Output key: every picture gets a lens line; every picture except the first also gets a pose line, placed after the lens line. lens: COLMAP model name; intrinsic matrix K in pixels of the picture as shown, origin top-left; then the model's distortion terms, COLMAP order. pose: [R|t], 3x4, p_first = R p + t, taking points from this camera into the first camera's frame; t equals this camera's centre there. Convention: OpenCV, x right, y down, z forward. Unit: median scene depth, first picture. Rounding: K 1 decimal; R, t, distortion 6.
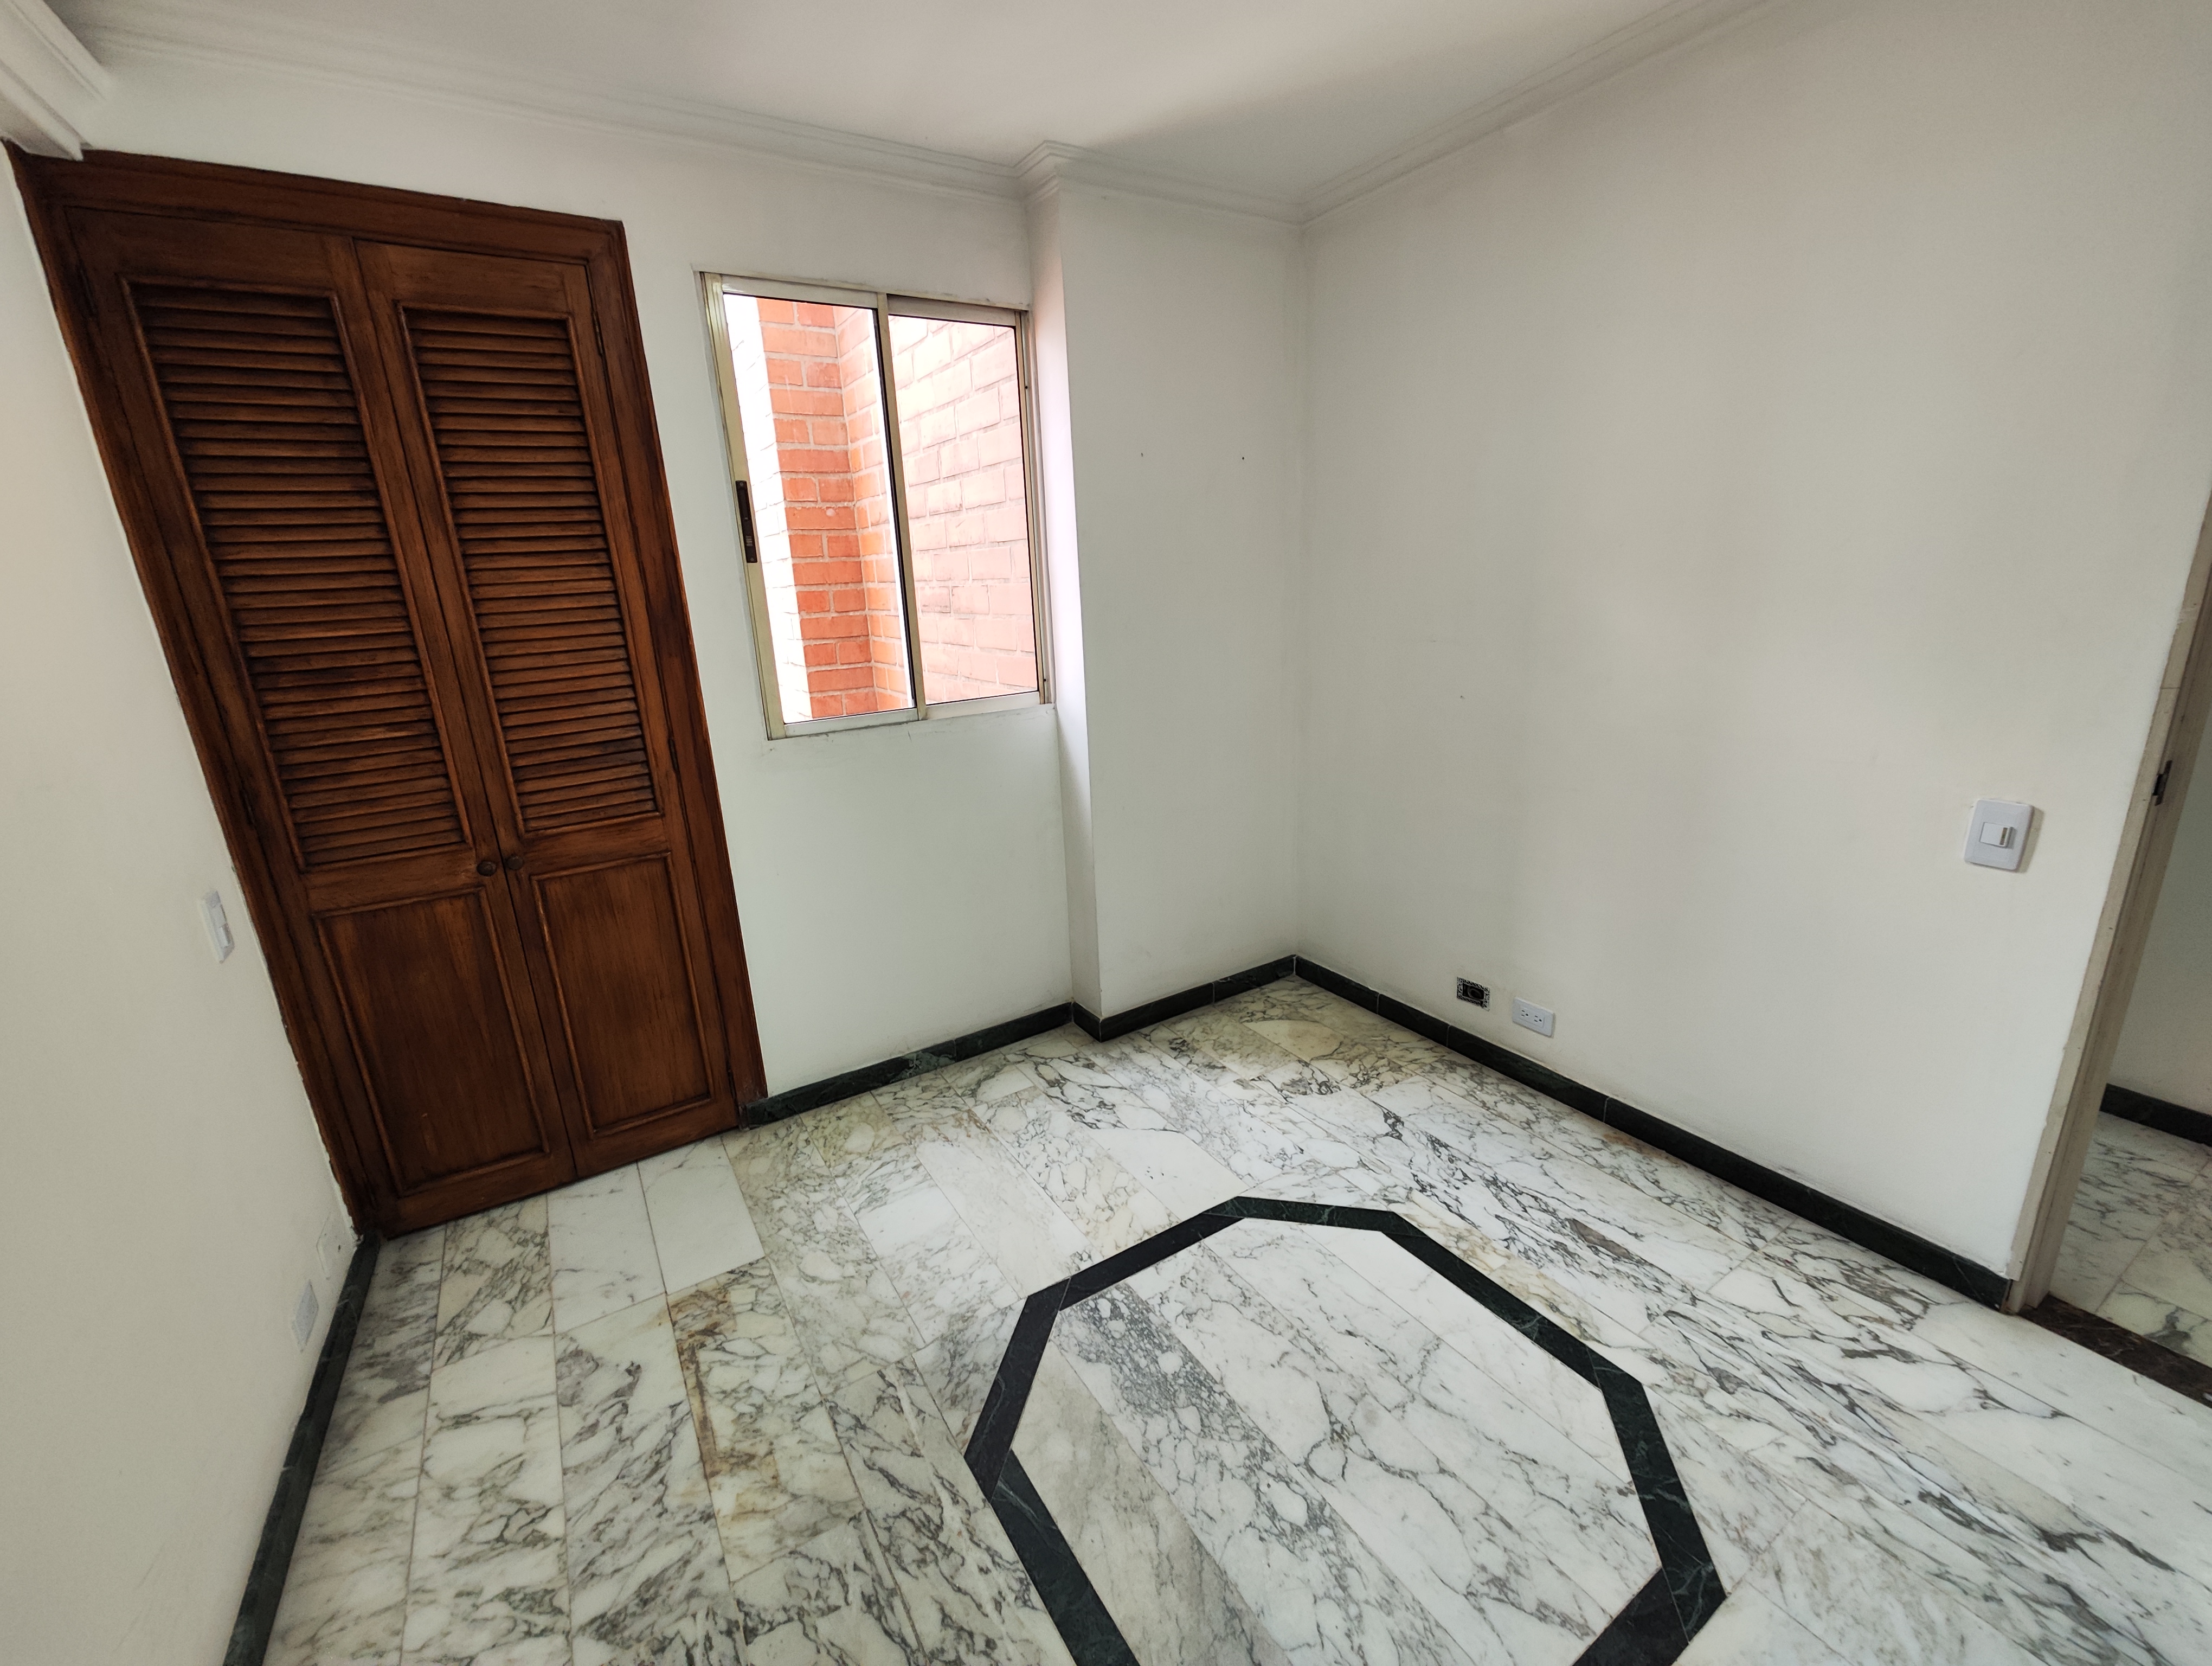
lens RADIAL K [[909.8, 0, 1101.4], [0, 909.8, 832.4], [0, 0, 1]] dist [-0.004597, -0.000009]
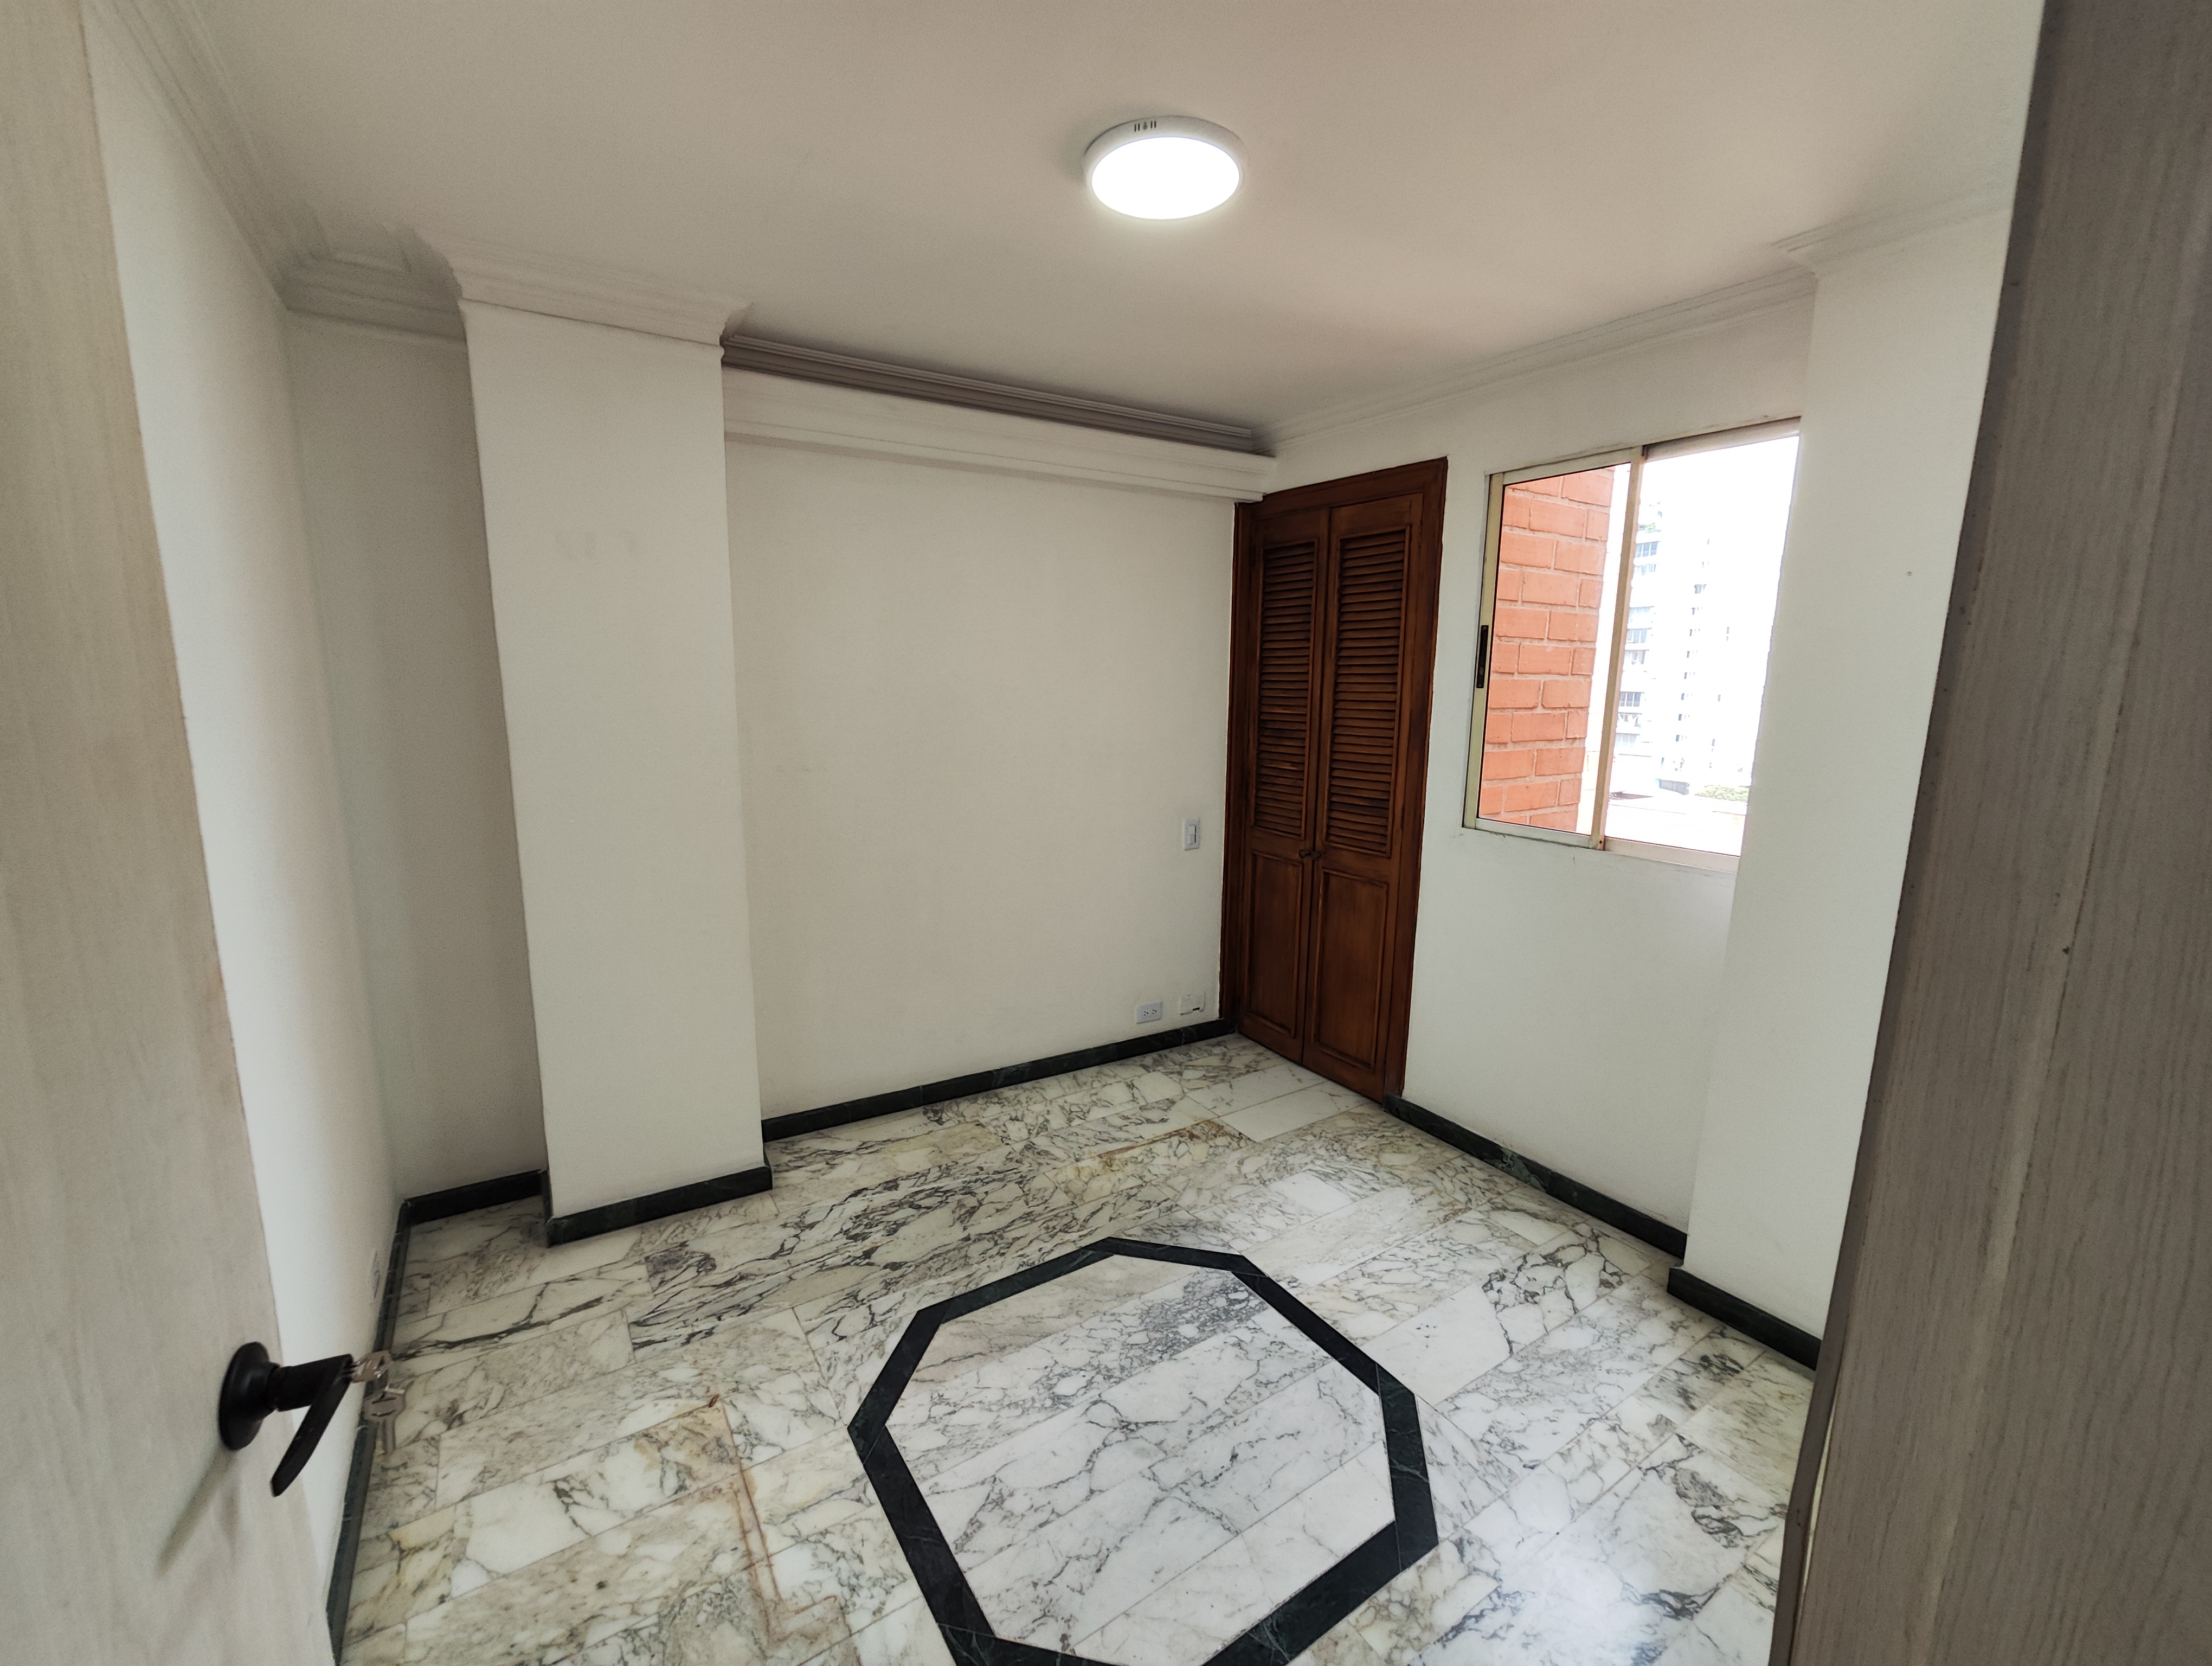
lens RADIAL K [[909.8, 0, 1102.0], [0, 909.8, 828.0], [0, 0, 1]] dist [-0.004597, -0.000009]
pose [[0.020340, 0.214194, -0.976579, 1.074254], [-0.283983, 0.937787, 0.199771, -0.266942], [0.958614, 0.273269, 0.079902, 0.554126]]
